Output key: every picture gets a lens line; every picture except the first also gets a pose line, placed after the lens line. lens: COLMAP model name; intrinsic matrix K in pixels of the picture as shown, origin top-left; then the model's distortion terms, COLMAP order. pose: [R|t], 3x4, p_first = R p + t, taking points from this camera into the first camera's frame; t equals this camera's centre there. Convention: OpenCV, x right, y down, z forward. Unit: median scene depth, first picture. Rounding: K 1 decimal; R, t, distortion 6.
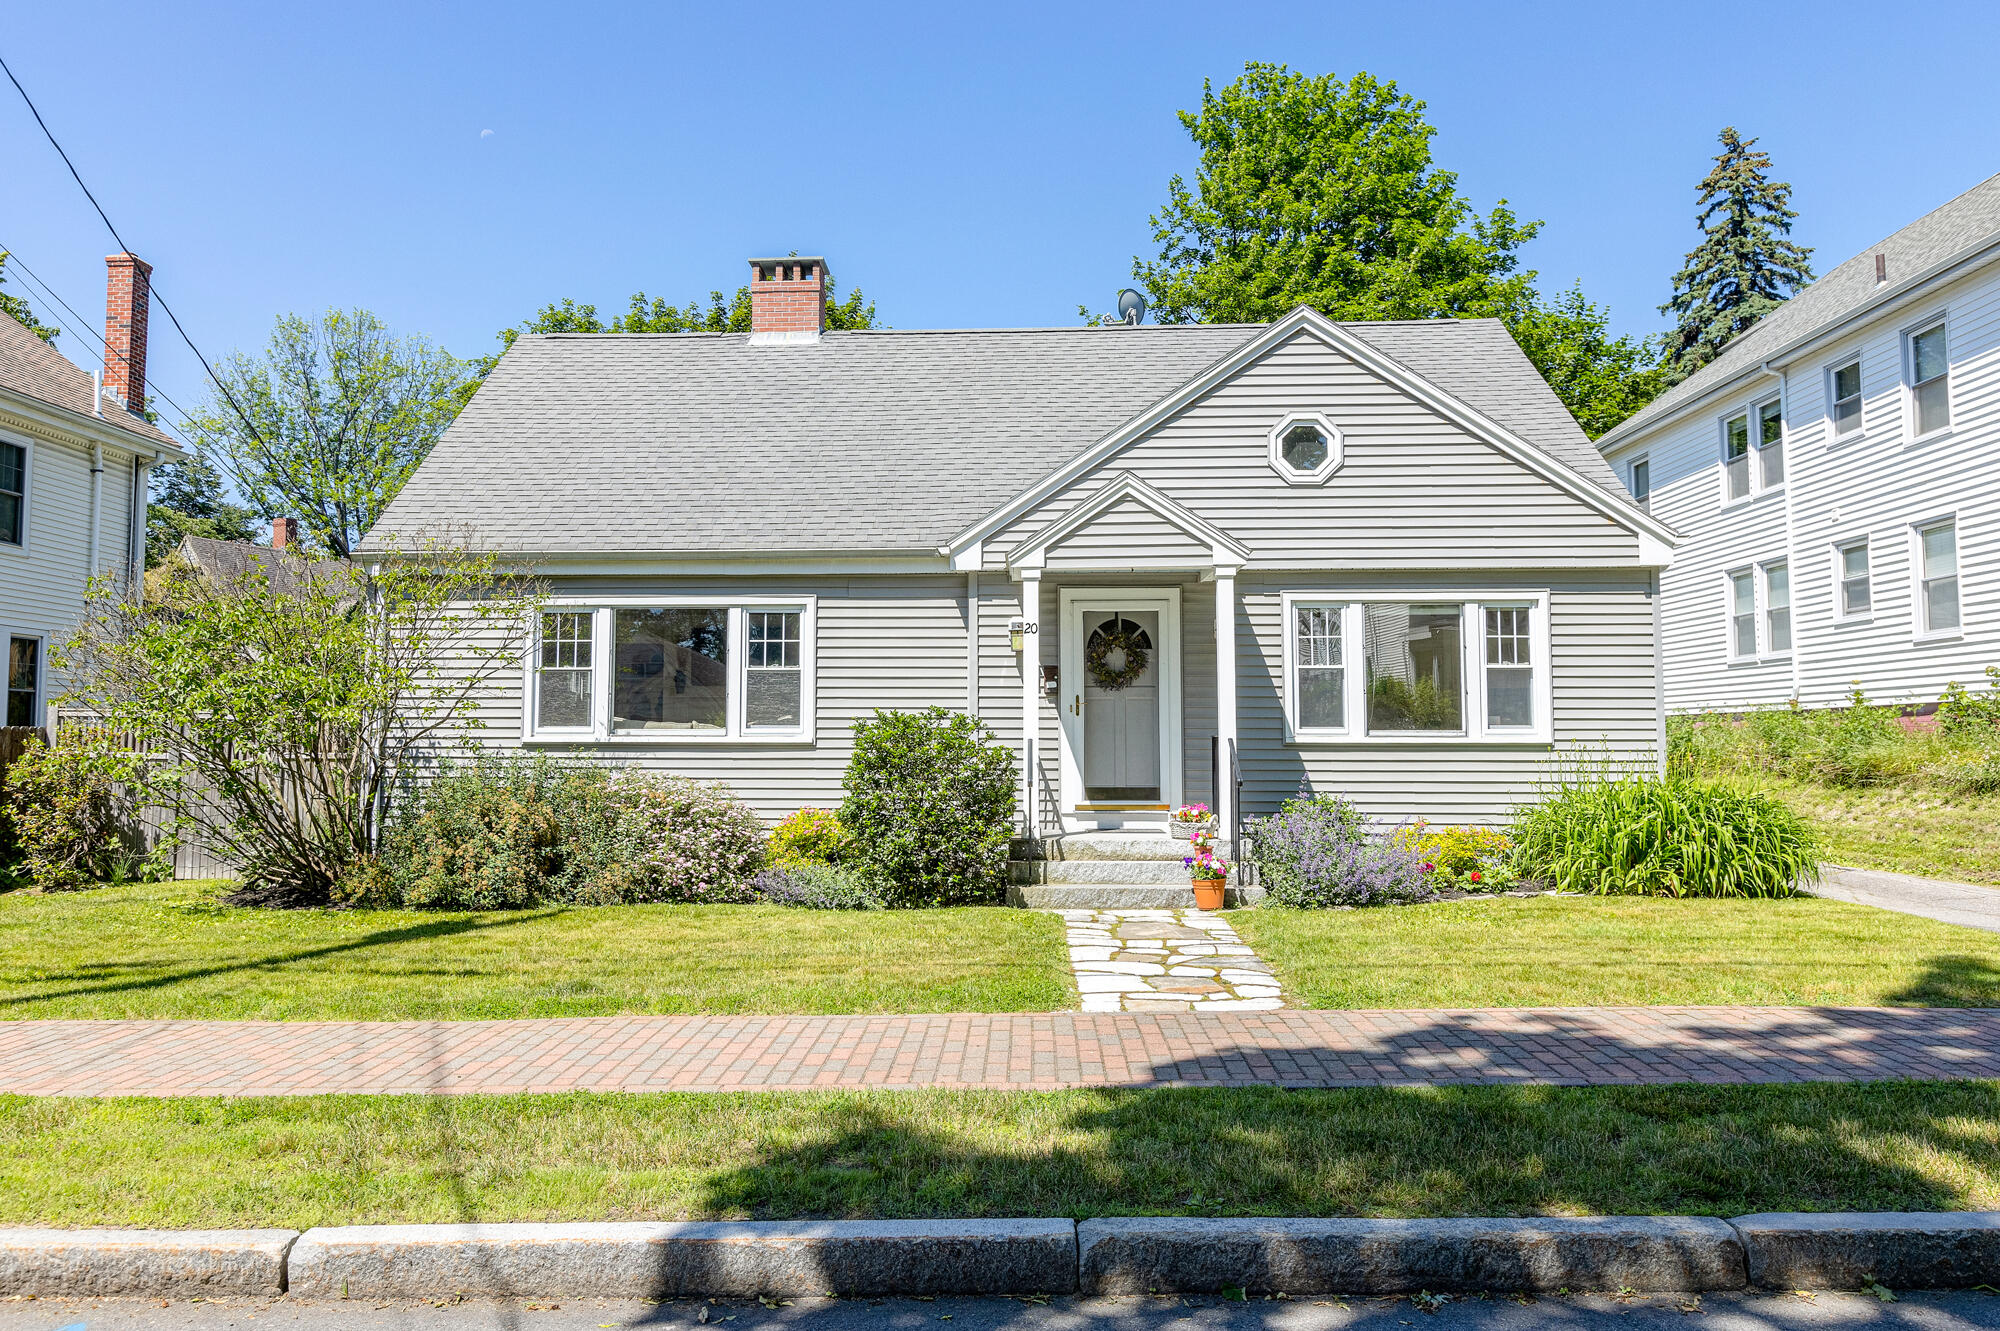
lens RADIAL K [[1219.4, 0, 929.9], [0, 1219.4, 689.3], [0, 0, 1]] dist [-0.008844, 0.002756]
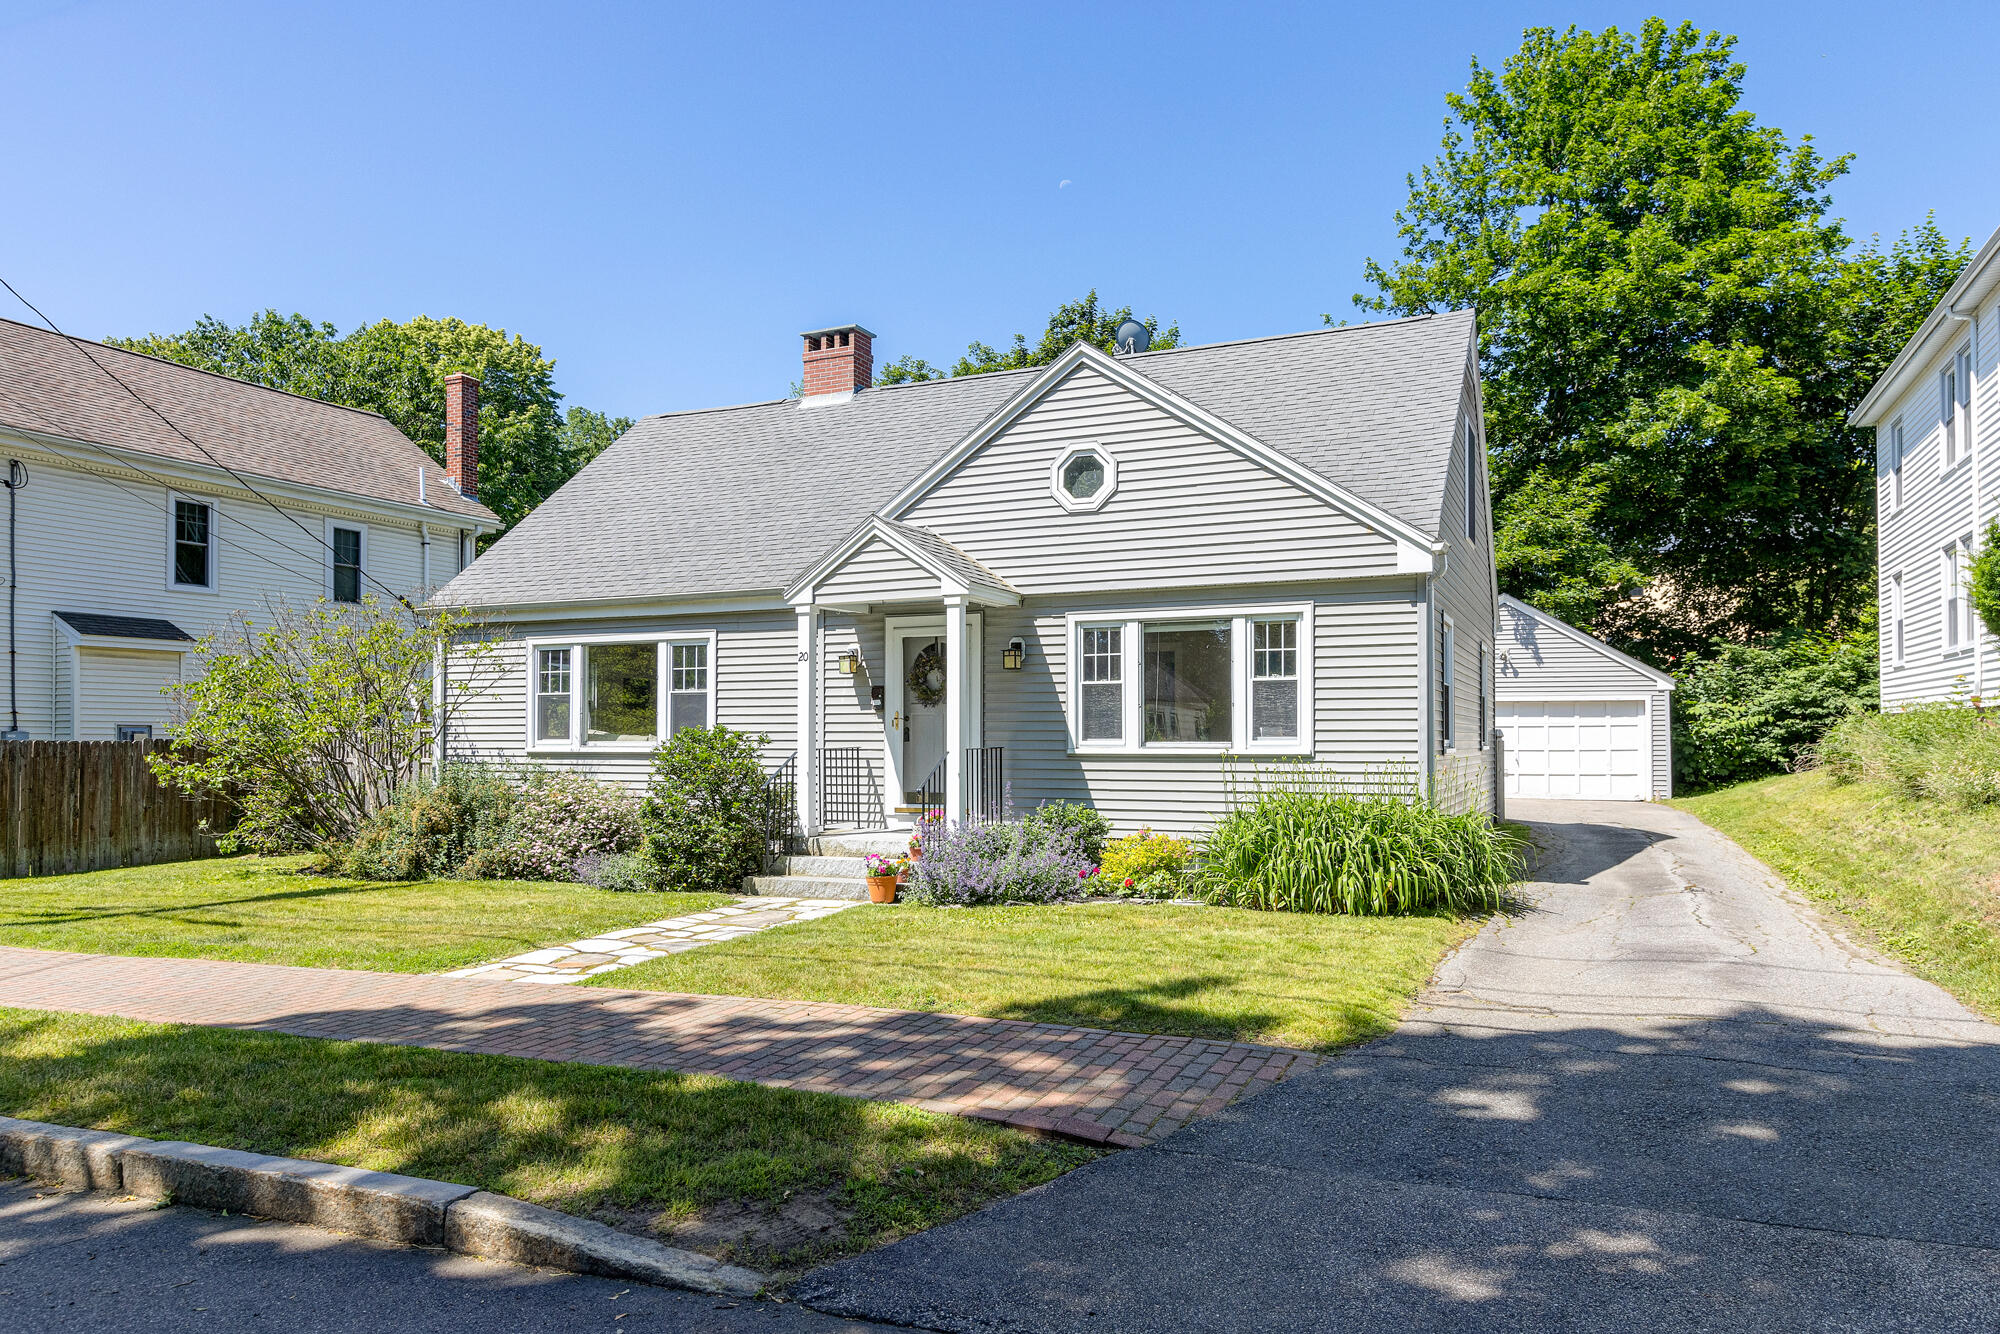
lens RADIAL K [[1115.6, 0, 963.7], [0, 1115.6, 742.5], [0, 0, 1]] dist [-0.008885, -0.000248]
pose [[0.948952, -0.002284, -0.315411, 0.511106], [0.017288, 0.998847, 0.044780, -0.011906], [0.314945, -0.047947, 0.947898, 0.032523]]
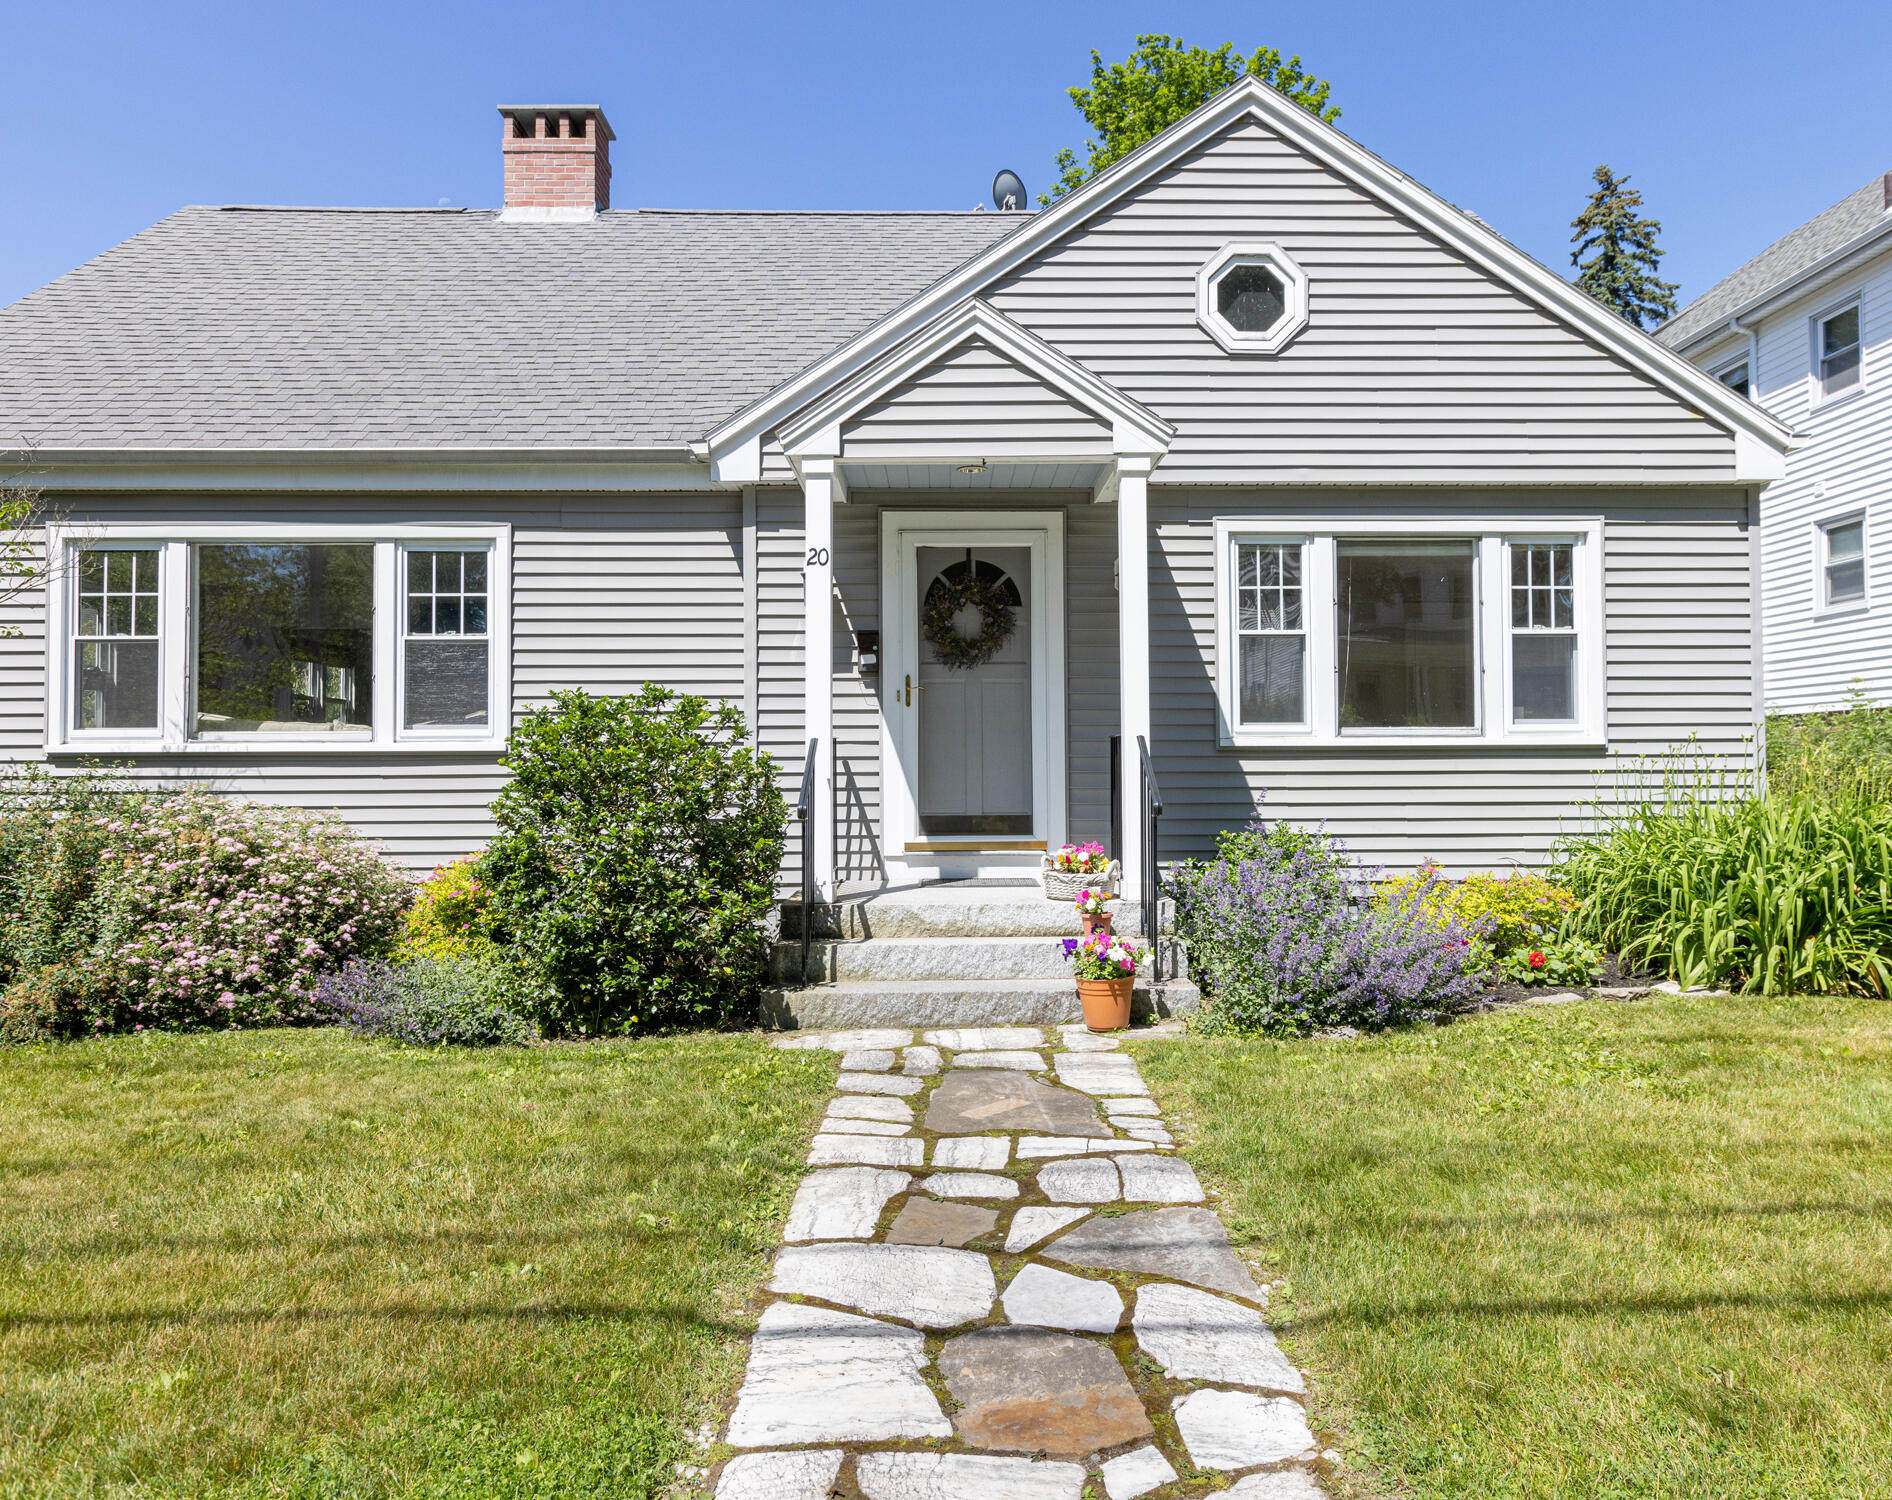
lens RADIAL K [[1195.8, 0, 946.8], [0, 1195.8, 758.4], [0, 0, 1]] dist [-0.008025, 0.002008]
pose [[0.995686, -0.005196, 0.092638, 0.082611], [0.001641, 0.999261, 0.038407, 0.024847], [-0.092769, -0.038089, 0.994959, 0.361436]]
